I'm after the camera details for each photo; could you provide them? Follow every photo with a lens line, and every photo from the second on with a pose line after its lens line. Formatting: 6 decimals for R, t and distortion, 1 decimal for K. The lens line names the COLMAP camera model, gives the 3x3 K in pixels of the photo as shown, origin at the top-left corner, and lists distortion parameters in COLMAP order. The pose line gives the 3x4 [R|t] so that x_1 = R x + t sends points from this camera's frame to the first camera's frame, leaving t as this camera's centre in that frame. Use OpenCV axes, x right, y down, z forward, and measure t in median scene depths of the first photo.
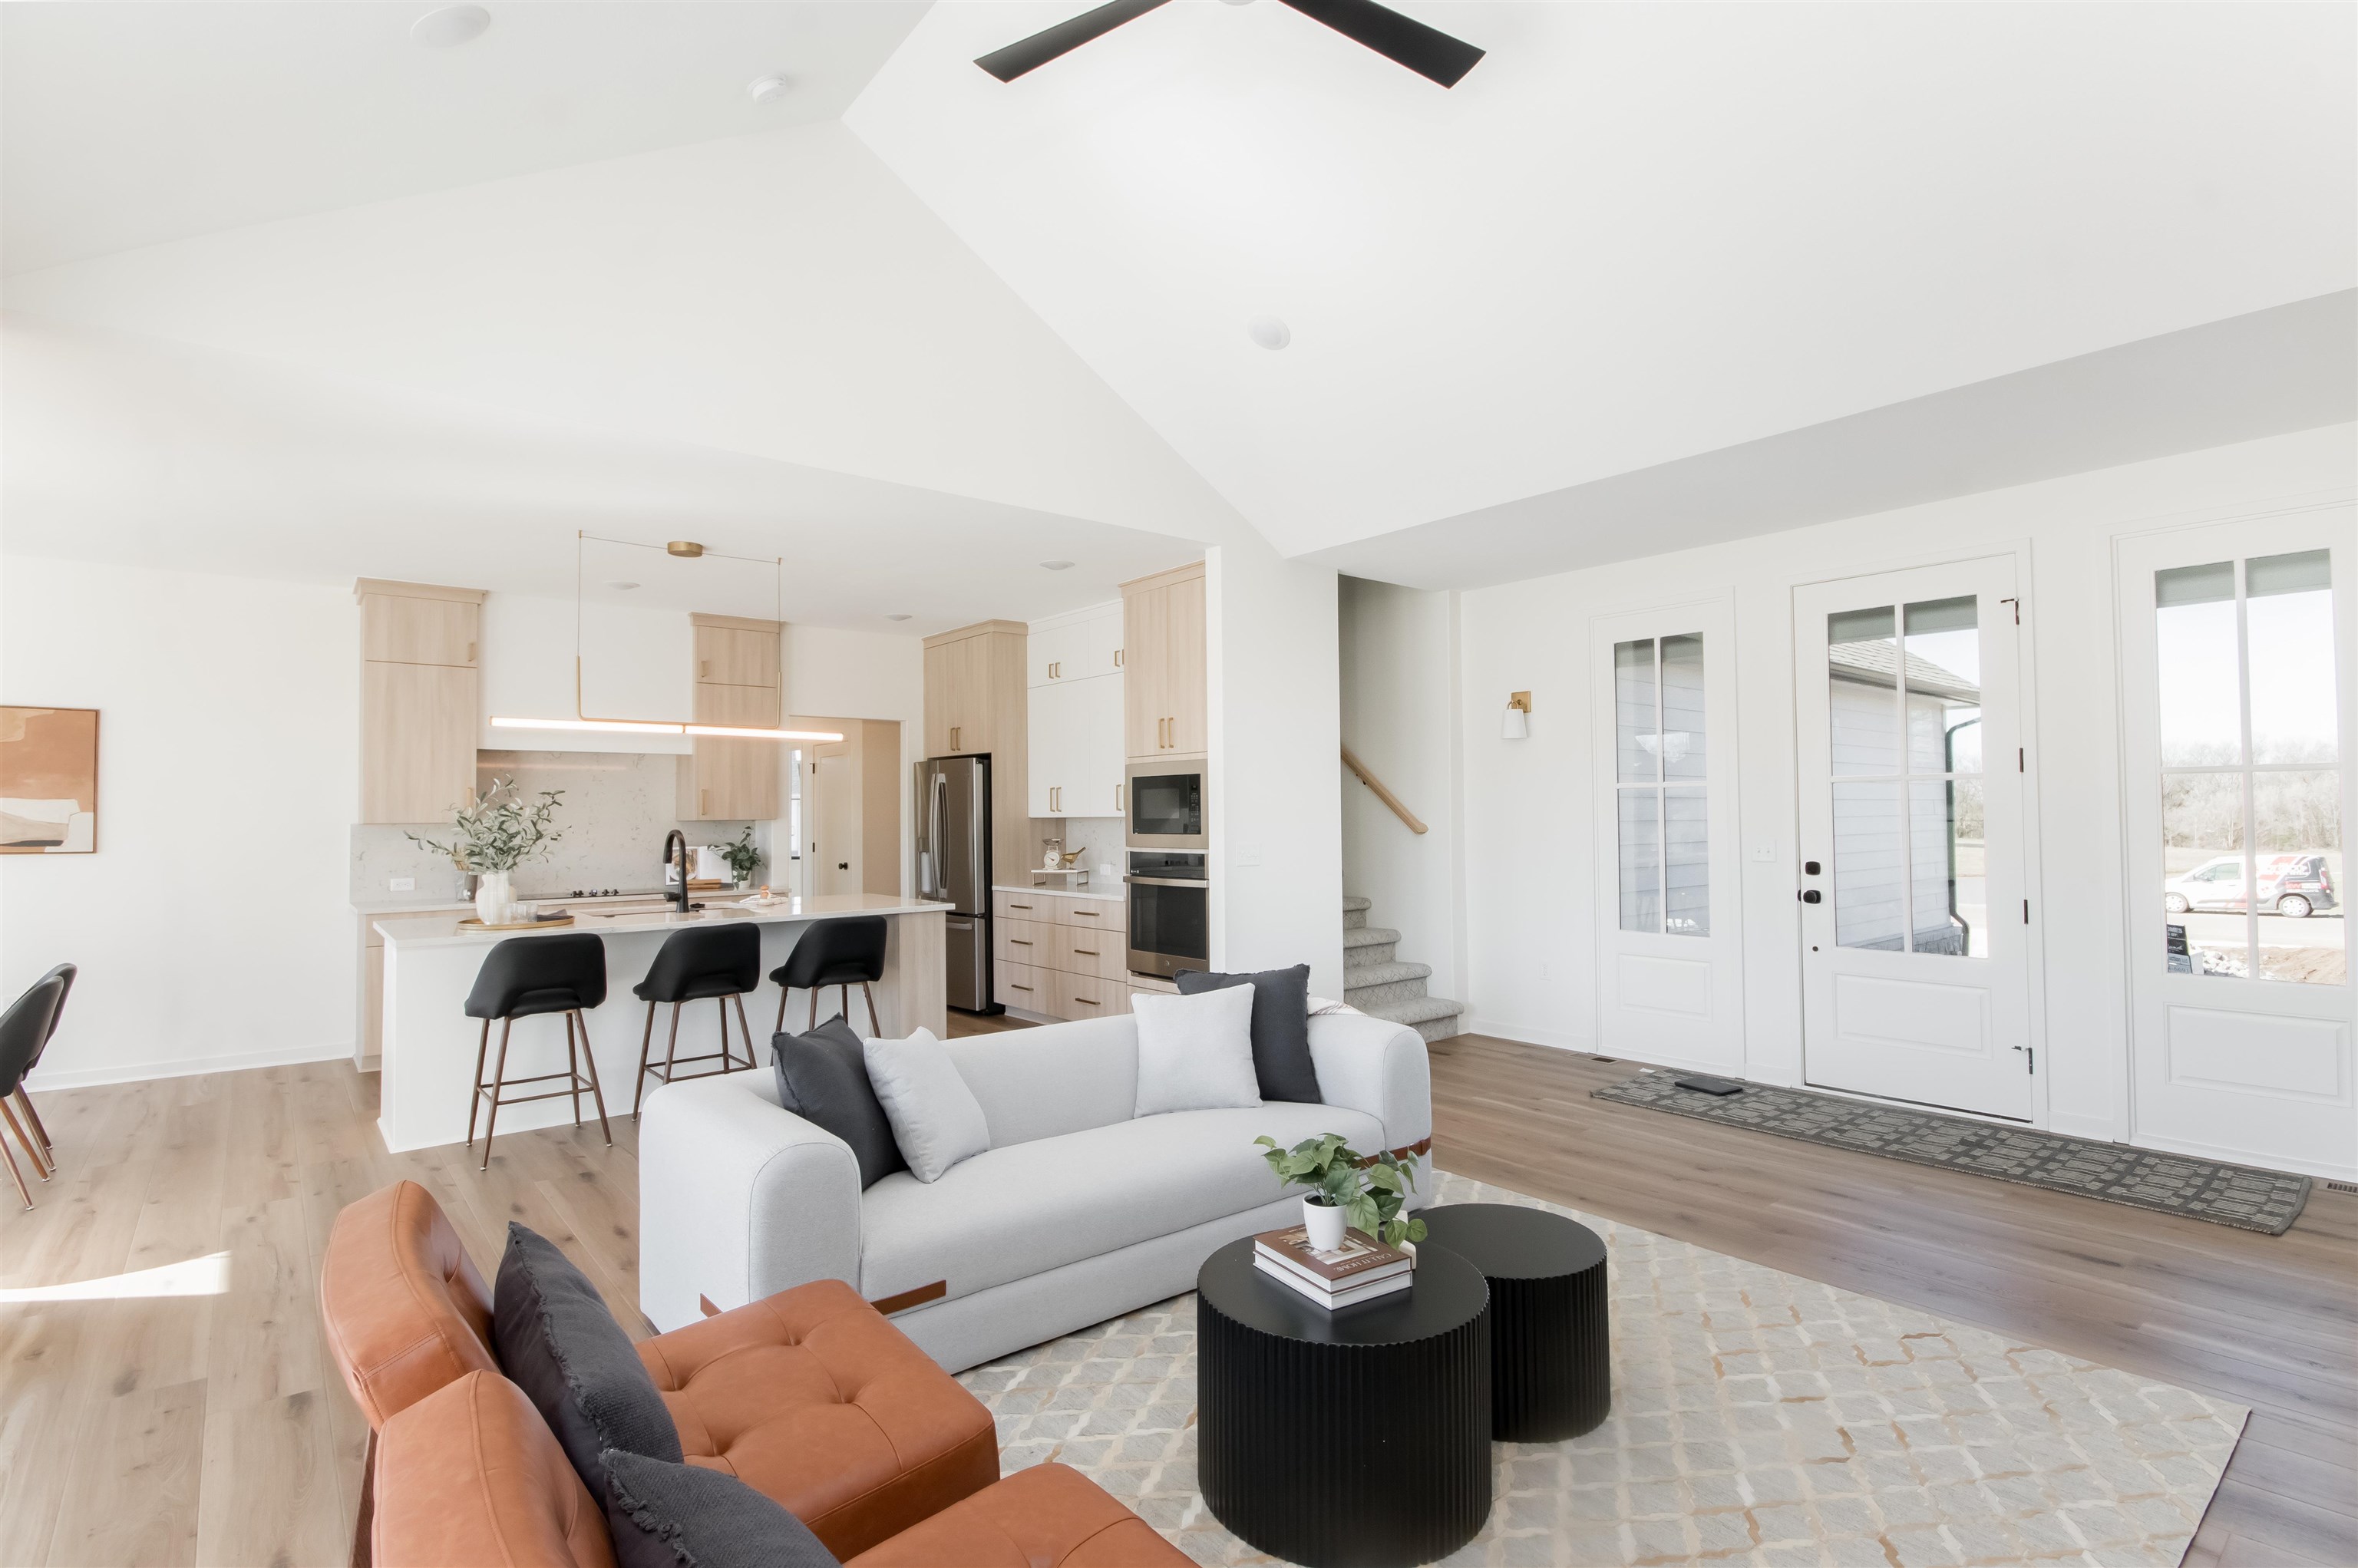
lens RADIAL K [[1130.0, 0, 1185.4], [0, 1130.0, 786.1], [0, 0, 1]] dist [0.002452, 0.000245]
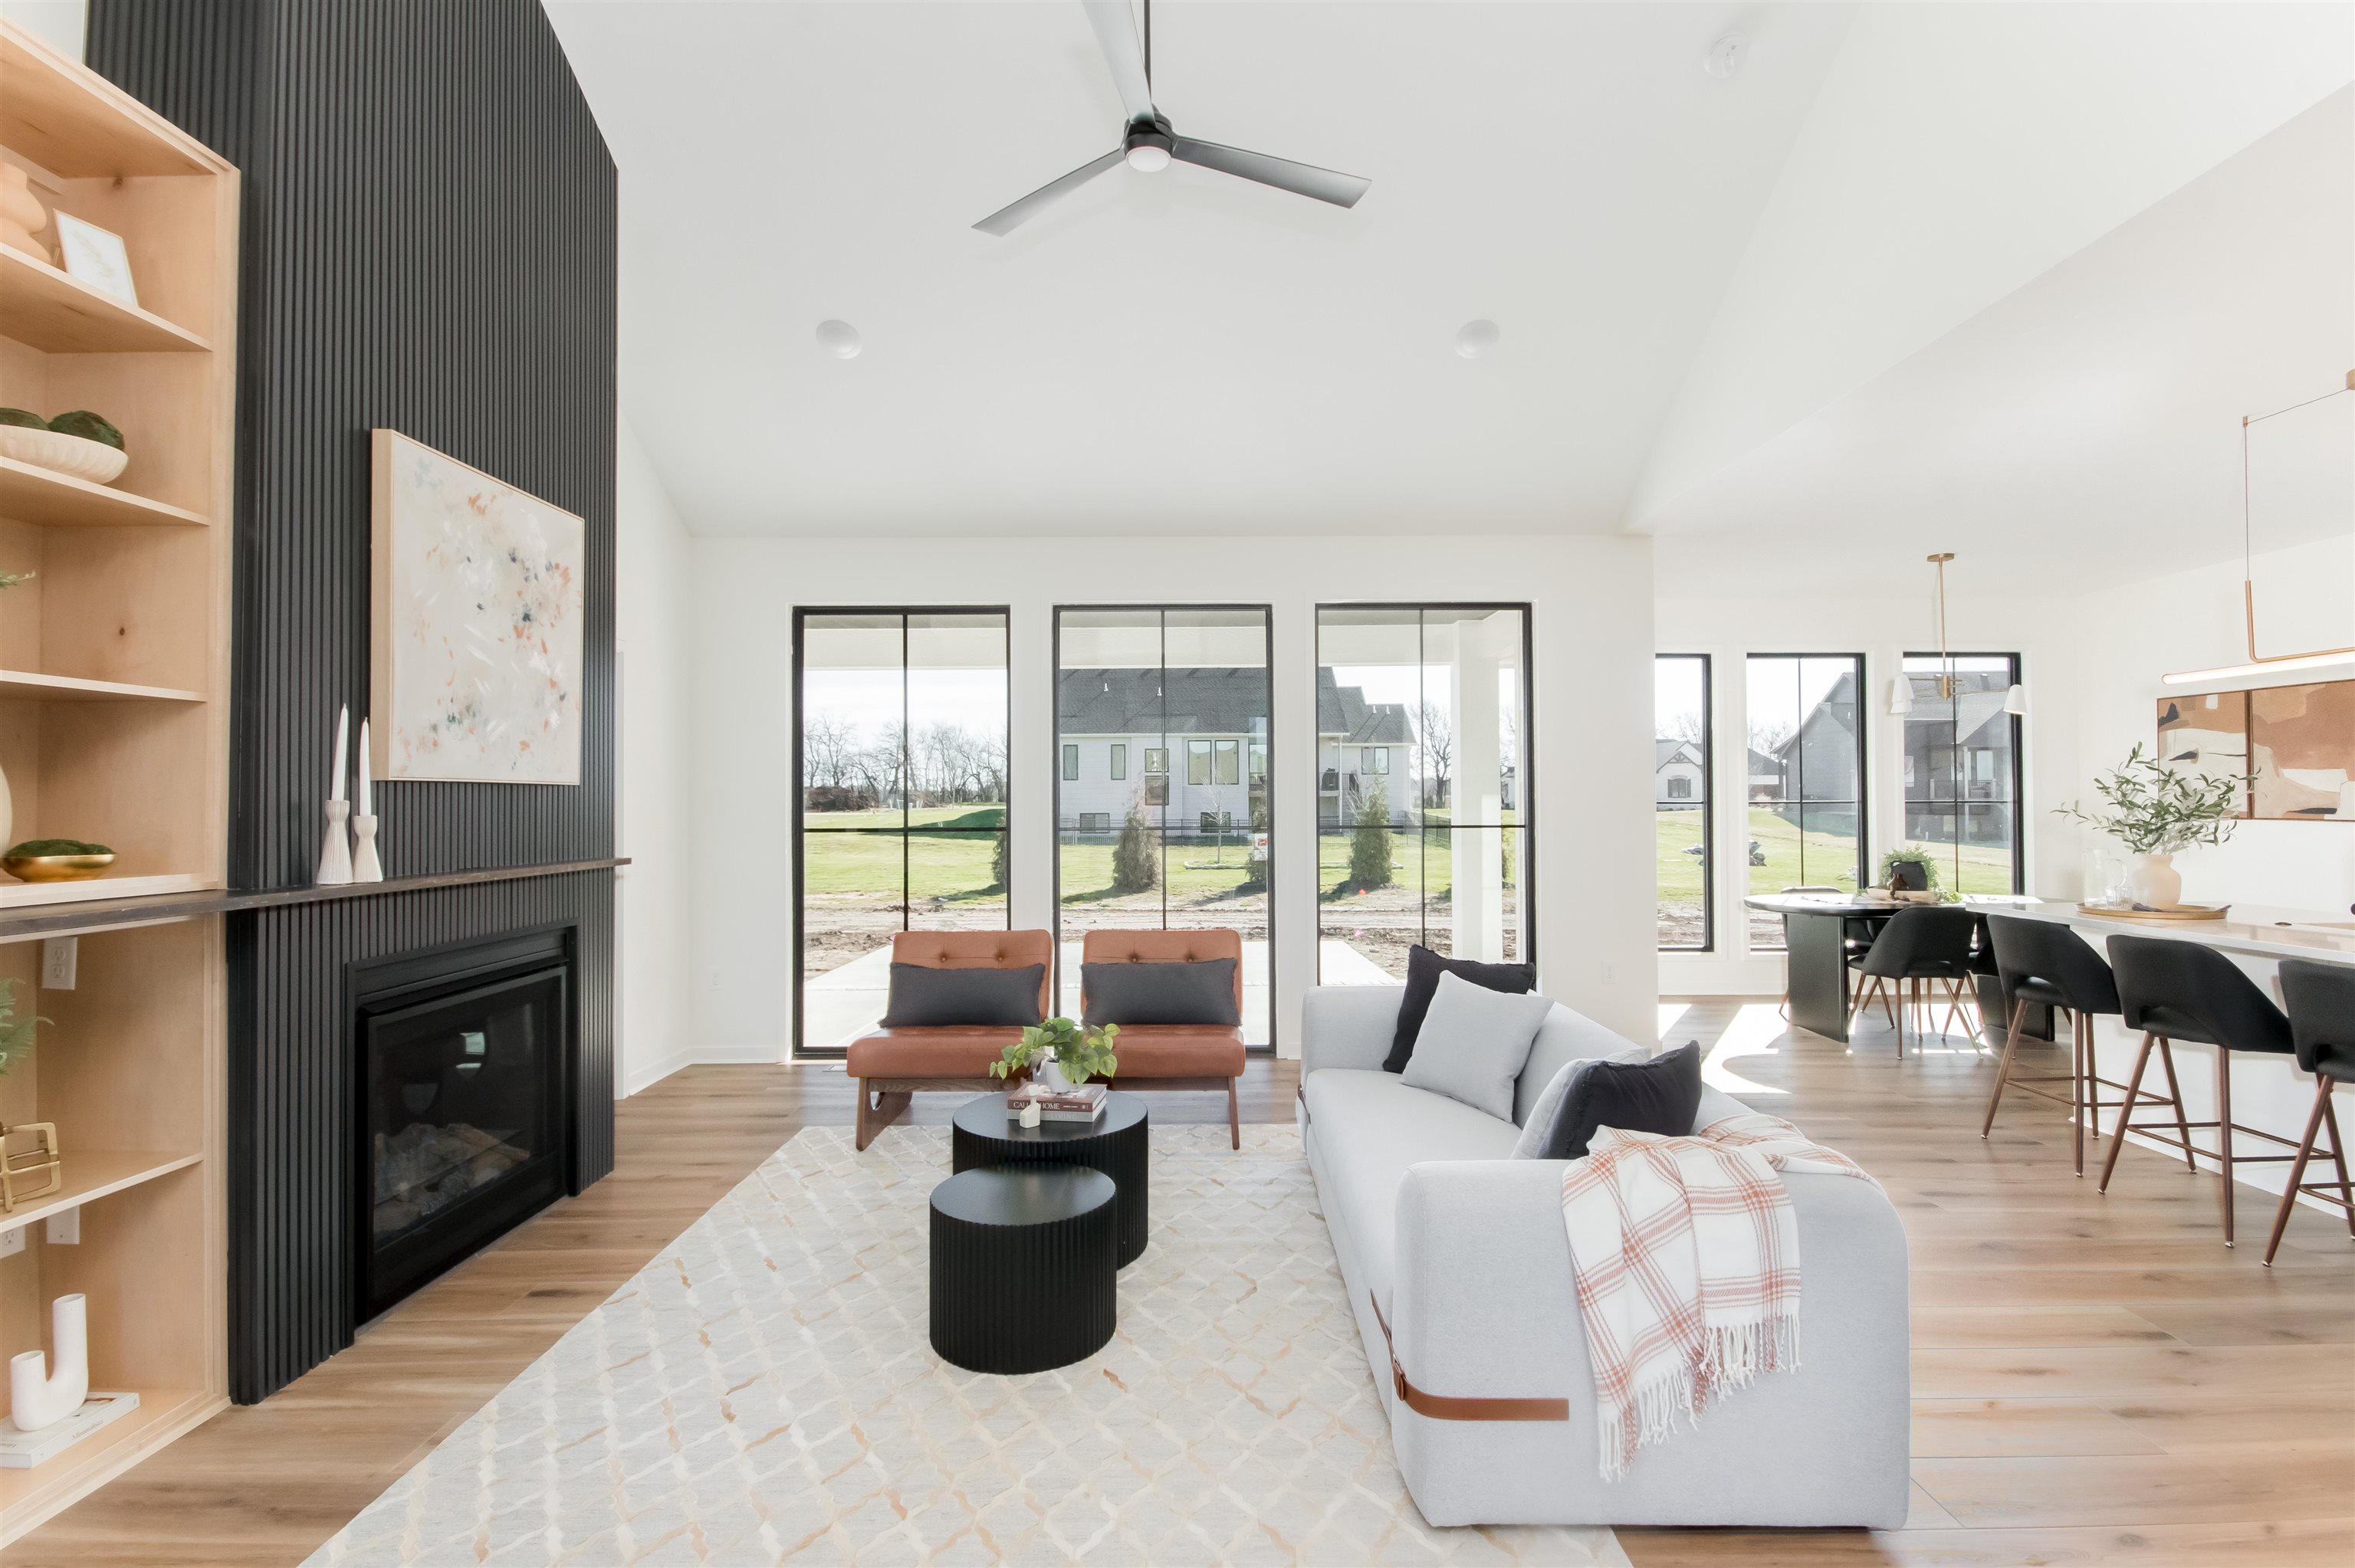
lens RADIAL K [[1096.7, 0, 1168.4], [0, 1096.7, 781.1], [0, 0, 1]] dist [0.002960, -0.009380]
pose [[-0.647998, -0.002478, -0.761638, 0.403232], [0.028468, 0.999217, -0.027472, 0.017335], [0.761110, -0.039484, -0.647420, 0.733558]]
